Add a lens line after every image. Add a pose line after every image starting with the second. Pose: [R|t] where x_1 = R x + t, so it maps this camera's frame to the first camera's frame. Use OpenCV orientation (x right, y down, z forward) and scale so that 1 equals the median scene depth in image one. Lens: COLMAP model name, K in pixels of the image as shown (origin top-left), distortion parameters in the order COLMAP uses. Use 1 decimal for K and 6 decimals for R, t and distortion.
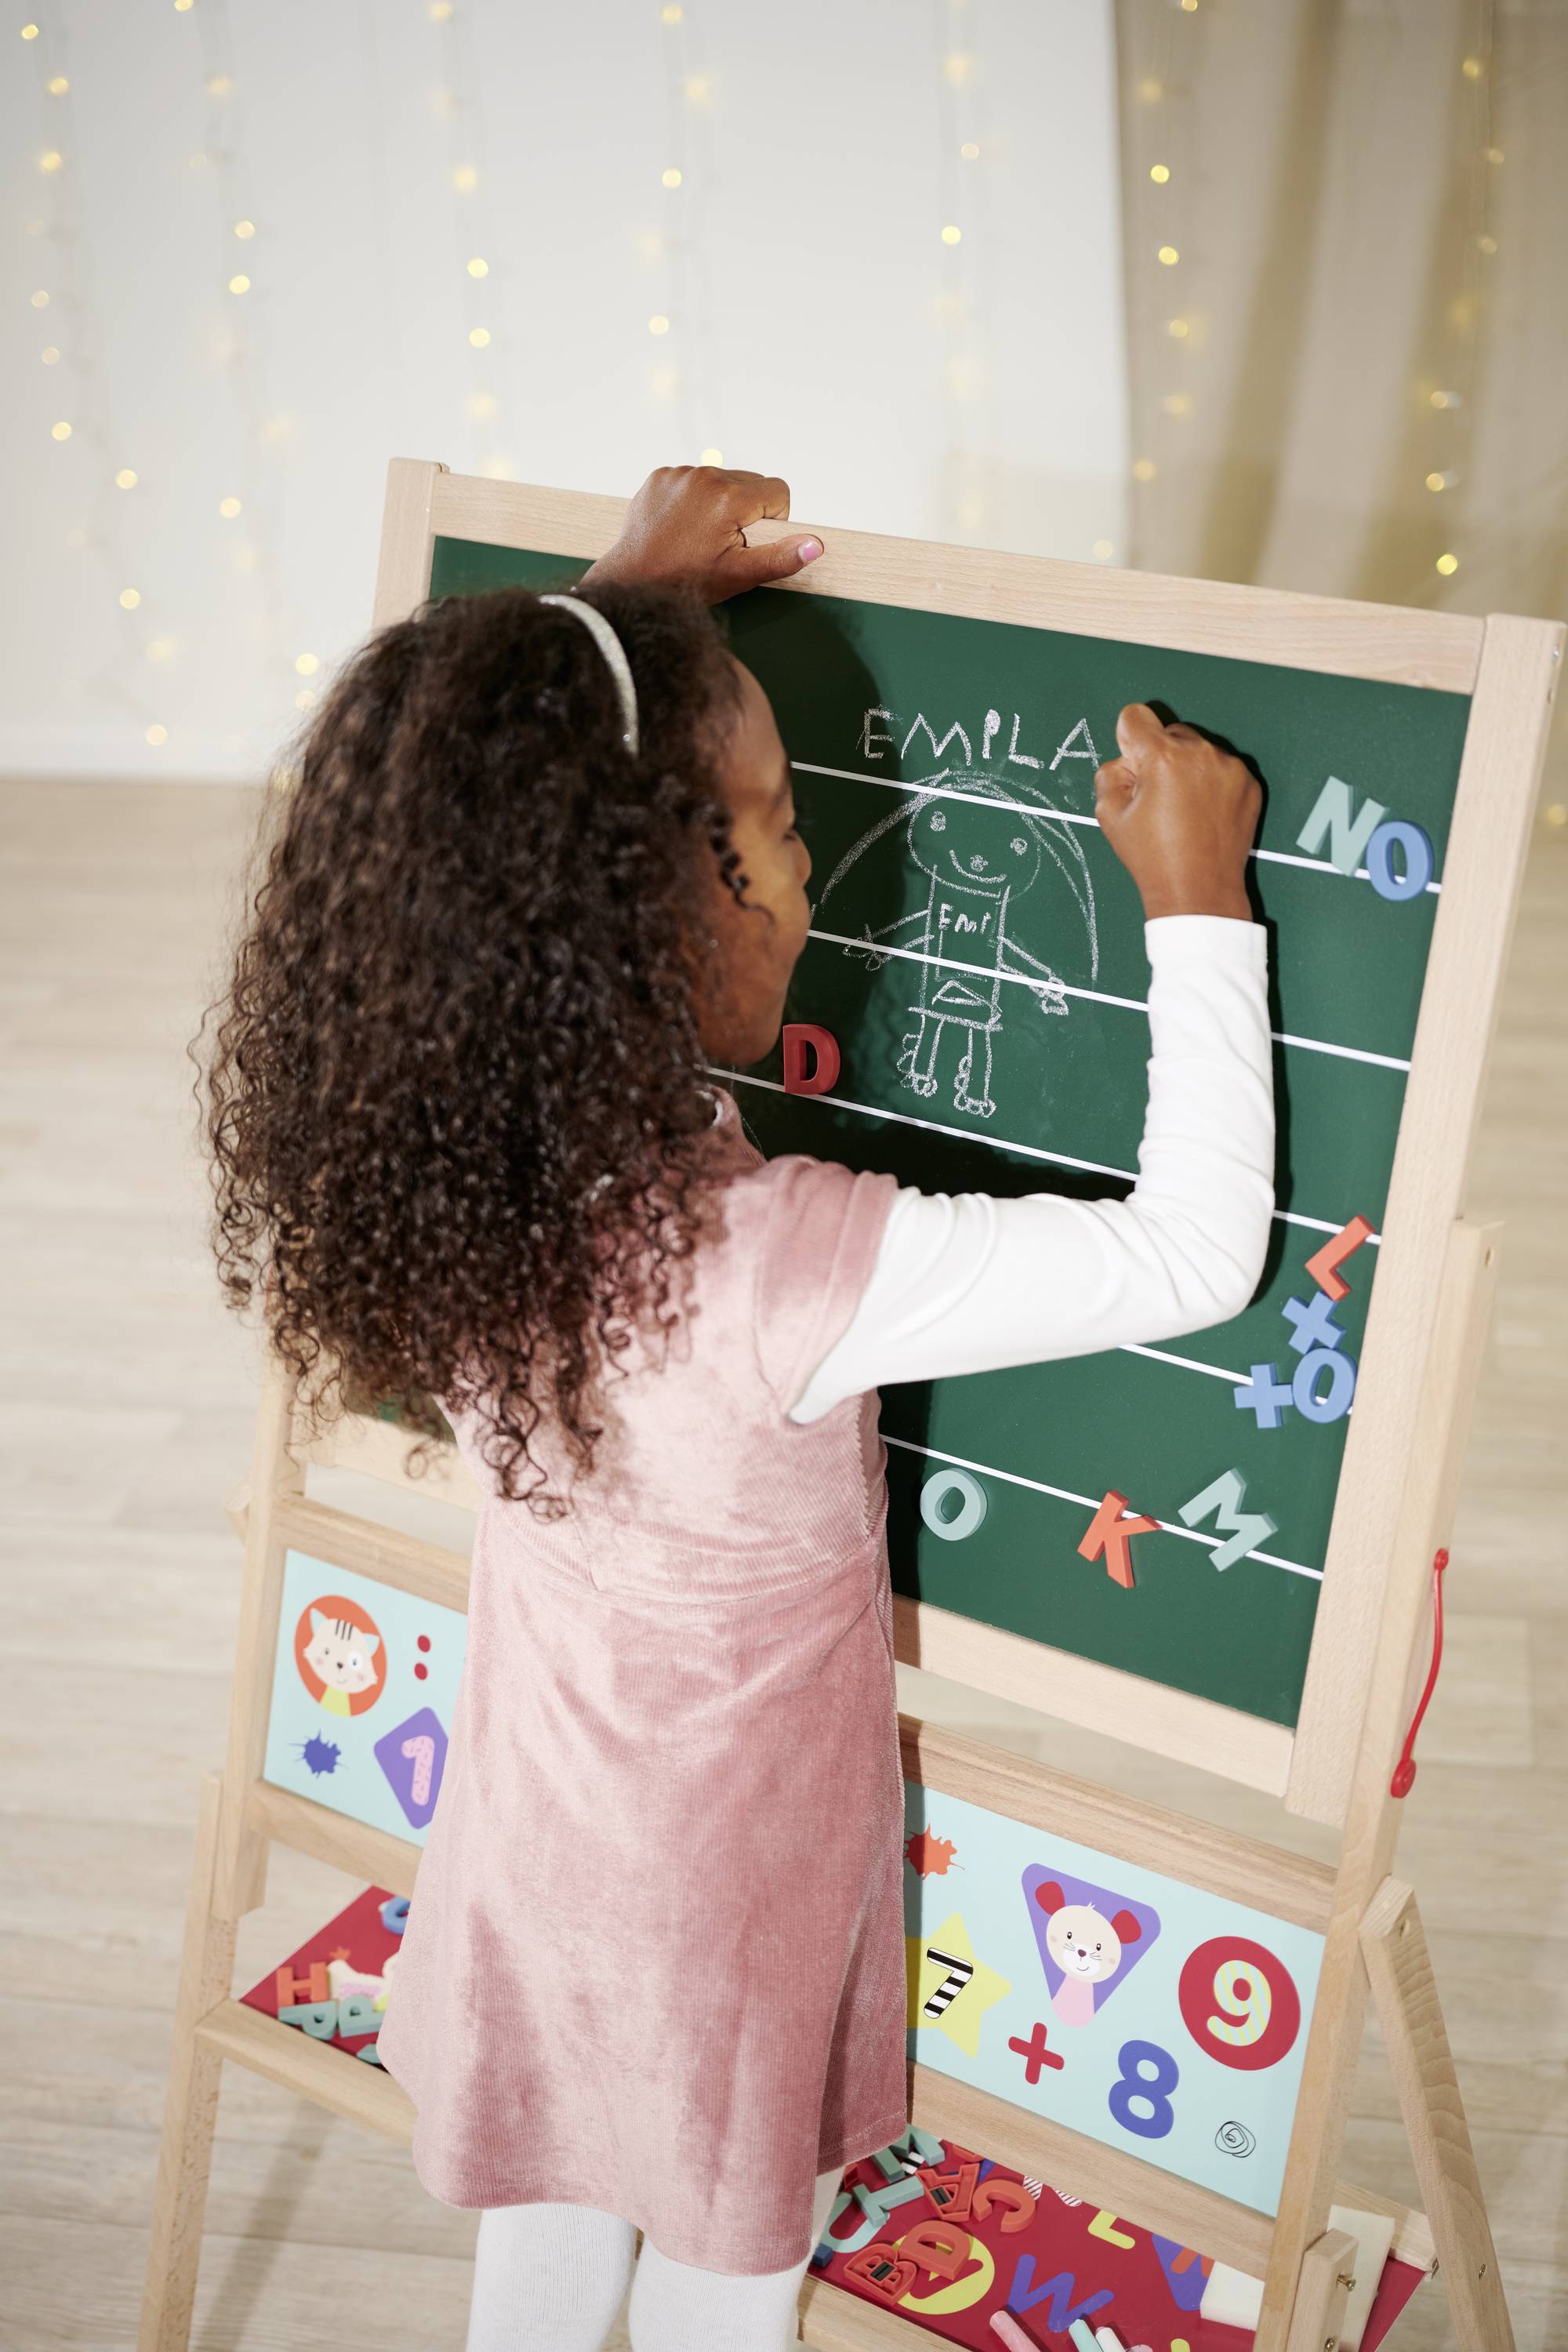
lens RADIAL K [[3592.5, 0, 748.7], [0, 3592.5, 1164.3], [0, 0, 1]] dist [-0.008859, 0.015884]
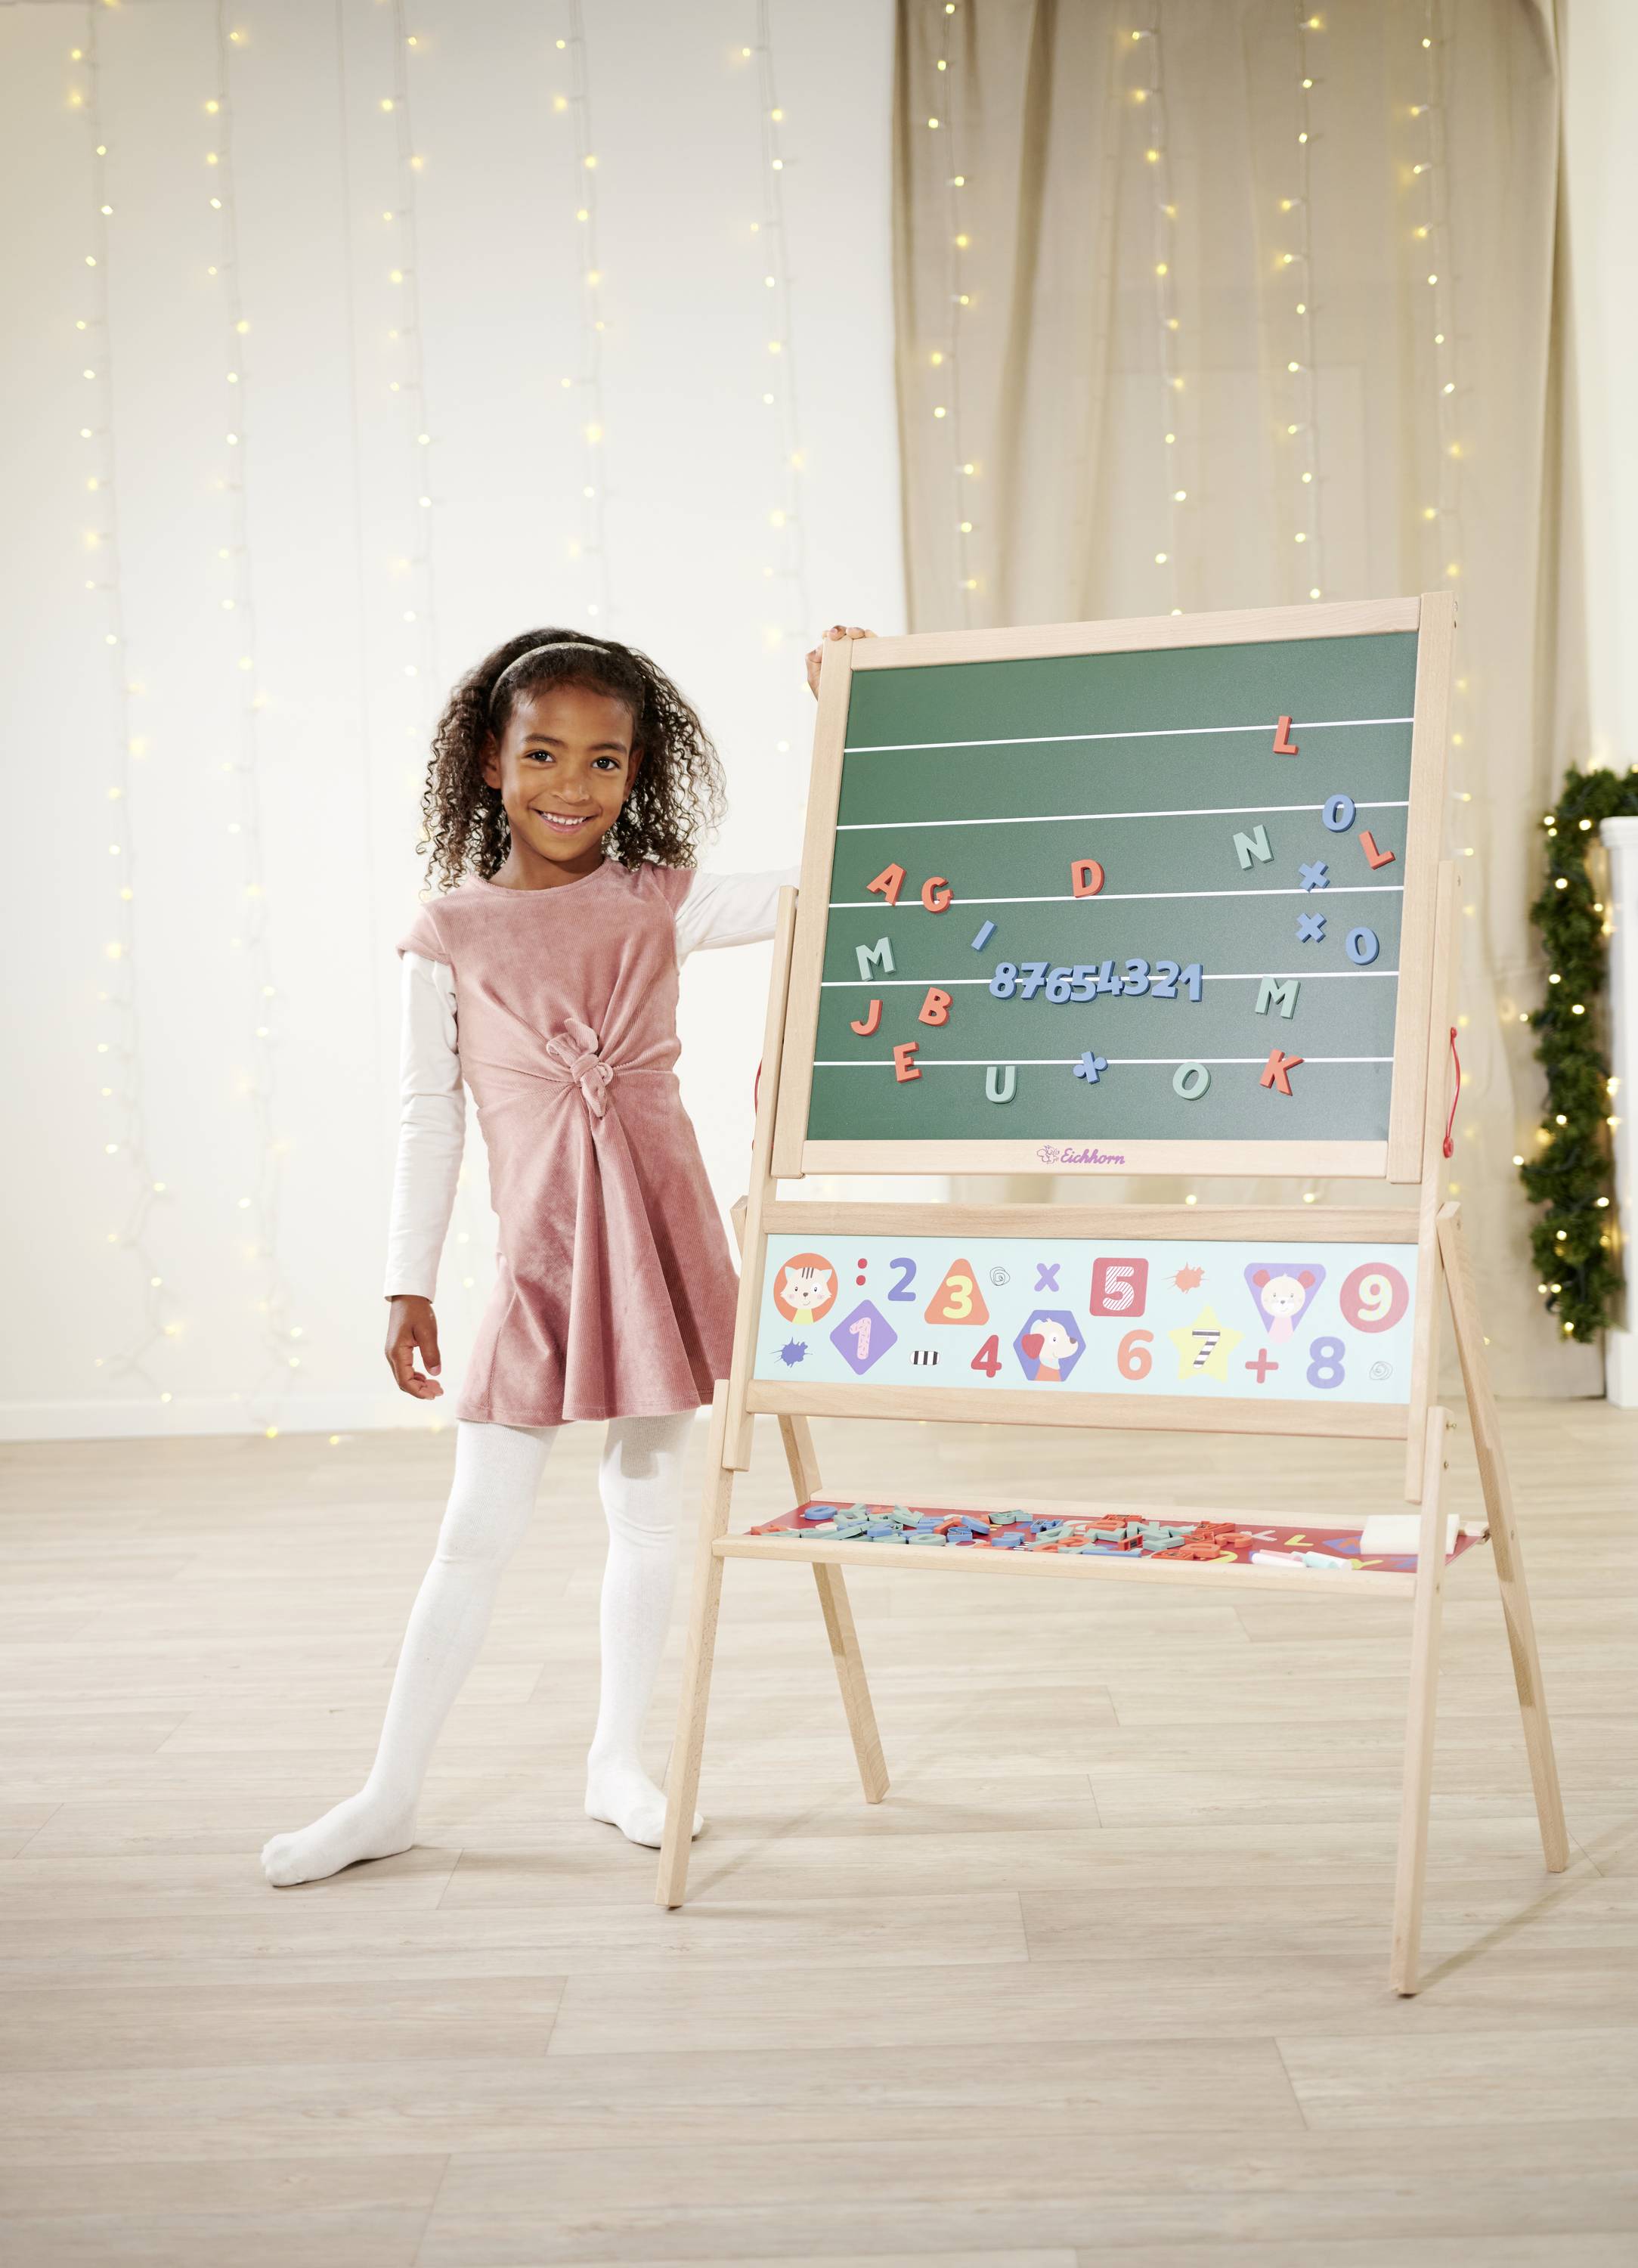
lens RADIAL K [[3804.3, 0, 813.7], [0, 3804.3, 915.2], [0, 0, 1]] dist [0.061558, -0.152317]
pose [[0.985623, 0.005090, 0.168882, -0.426733], [0.065780, 0.909123, -0.411300, 0.738383], [-0.155628, 0.416496, 0.895718, -0.723574]]
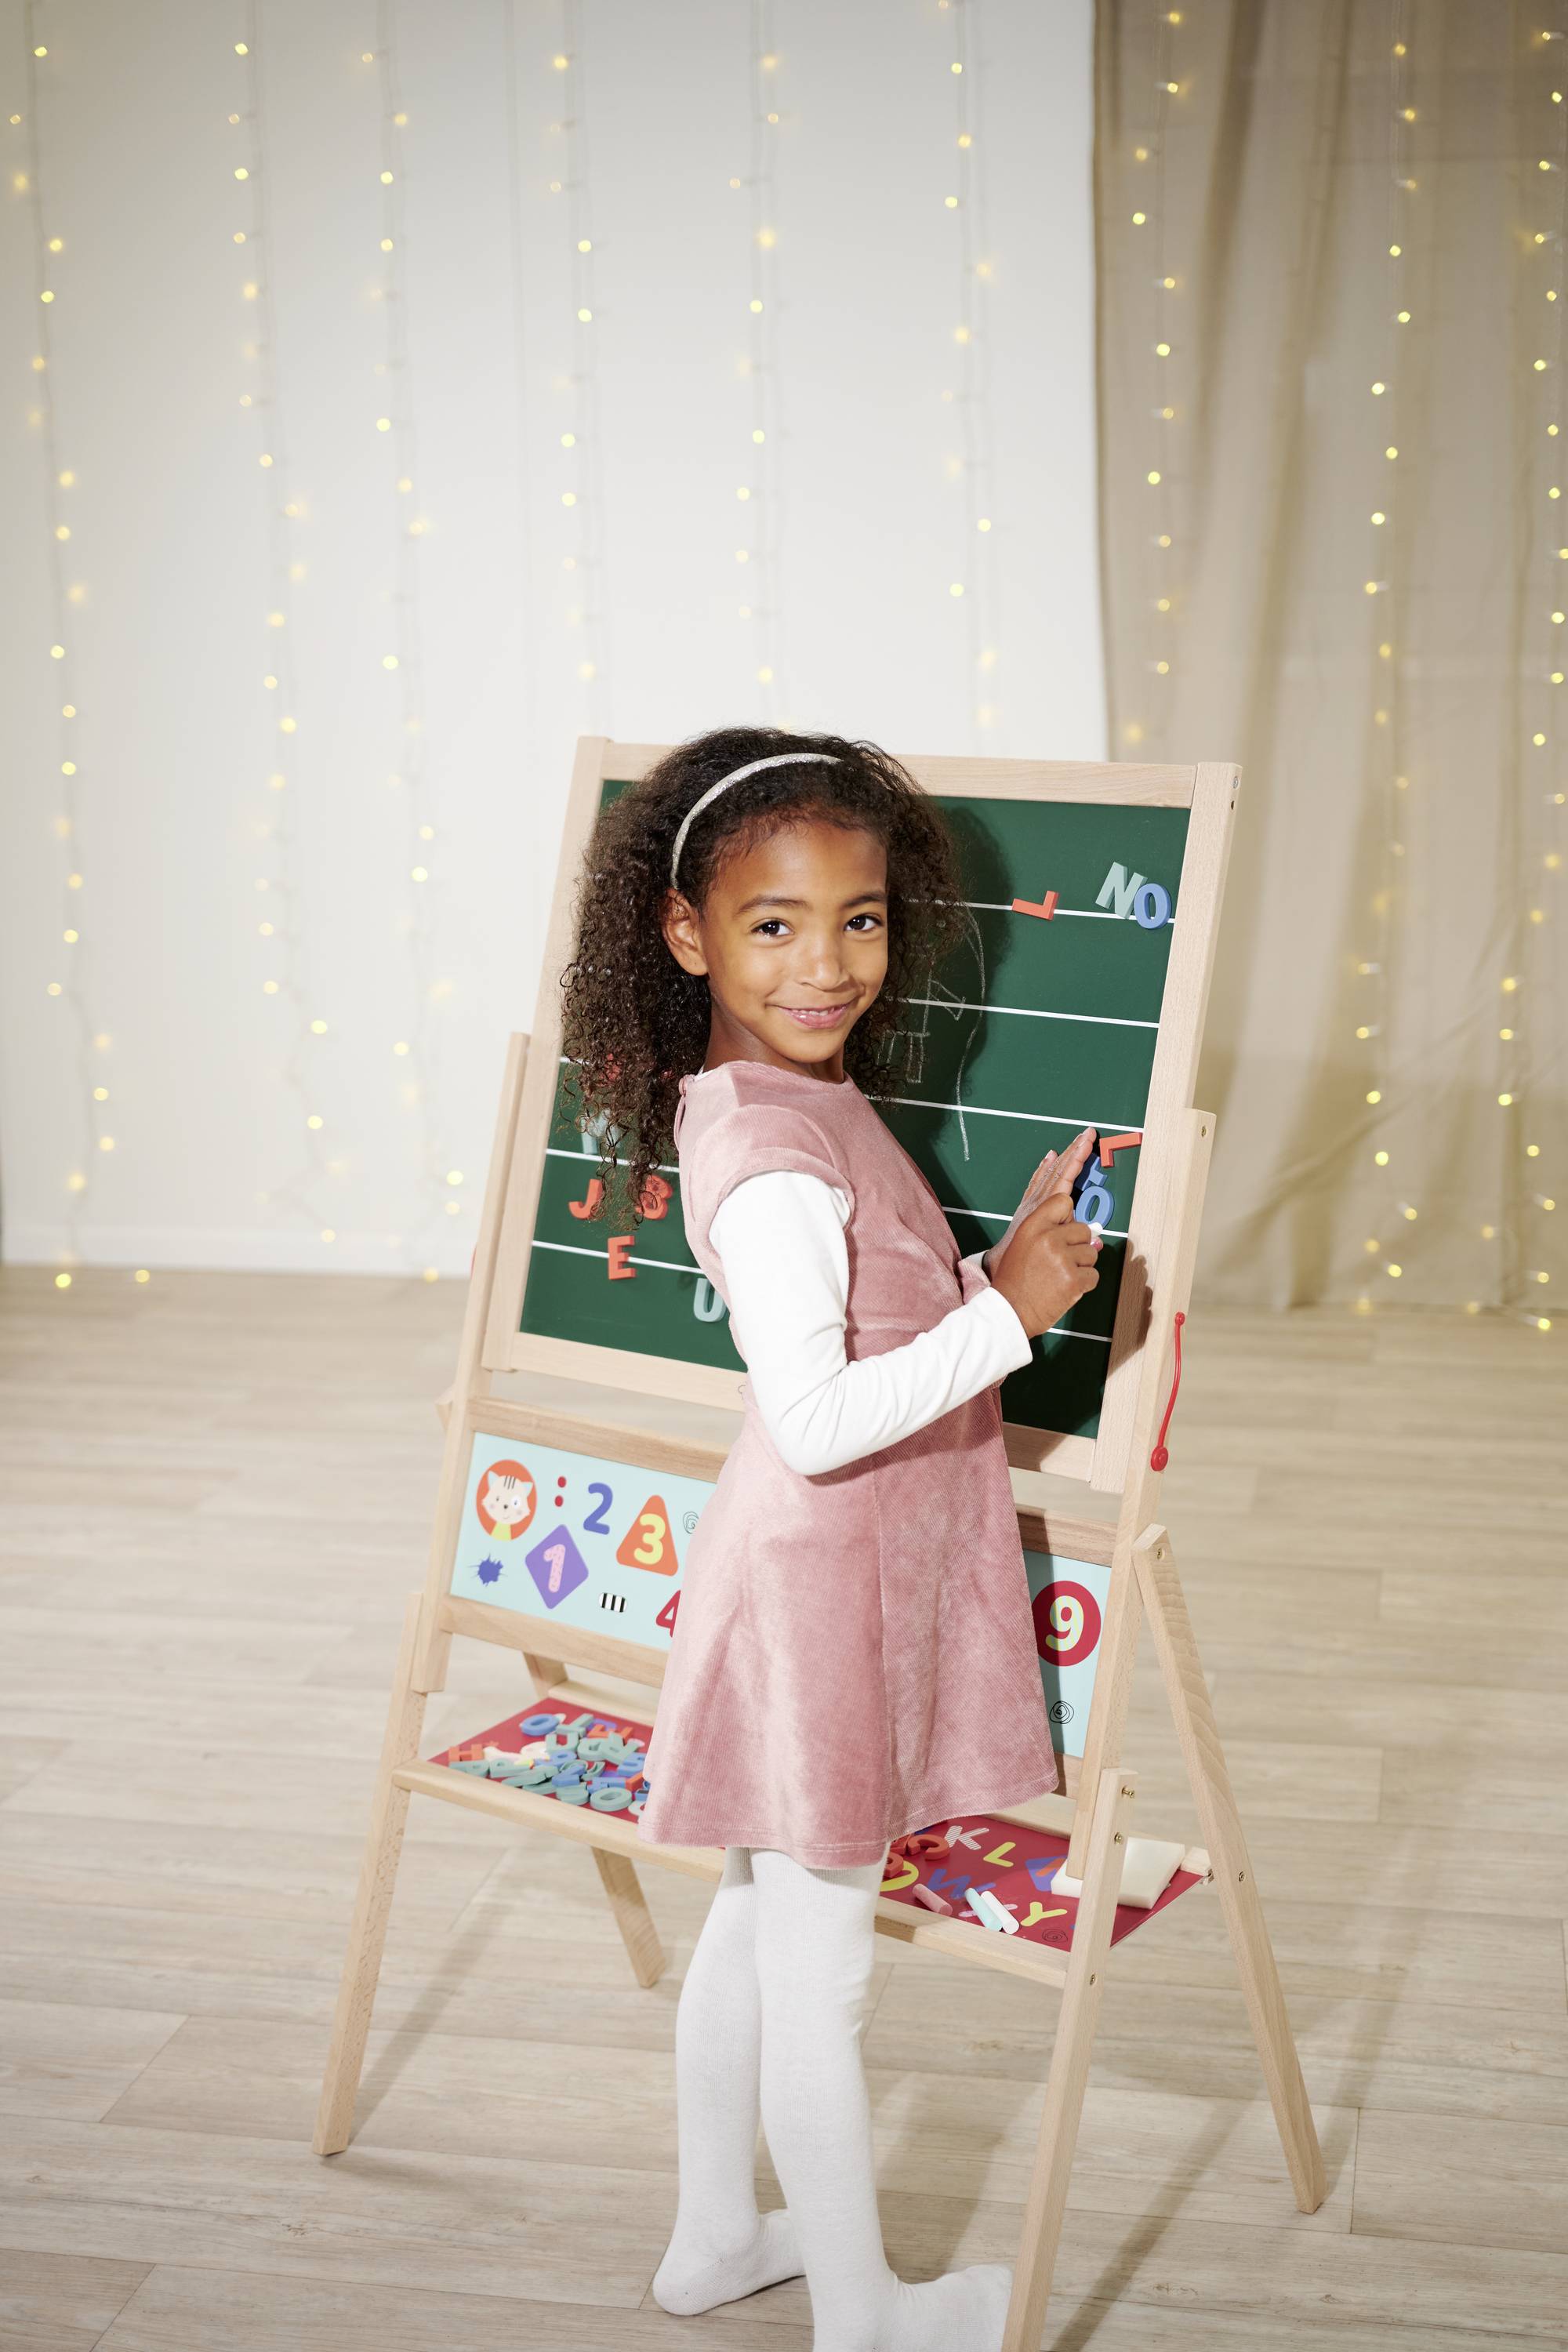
lens RADIAL K [[3592.5, 0, 748.7], [0, 3592.5, 1164.3], [0, 0, 1]] dist [-0.008859, 0.015884]
pose [[0.999295, 0.025268, -0.027759, 0.029310], [-0.030816, 0.974492, -0.222295, 0.340863], [0.021434, 0.222994, 0.974584, -0.534074]]
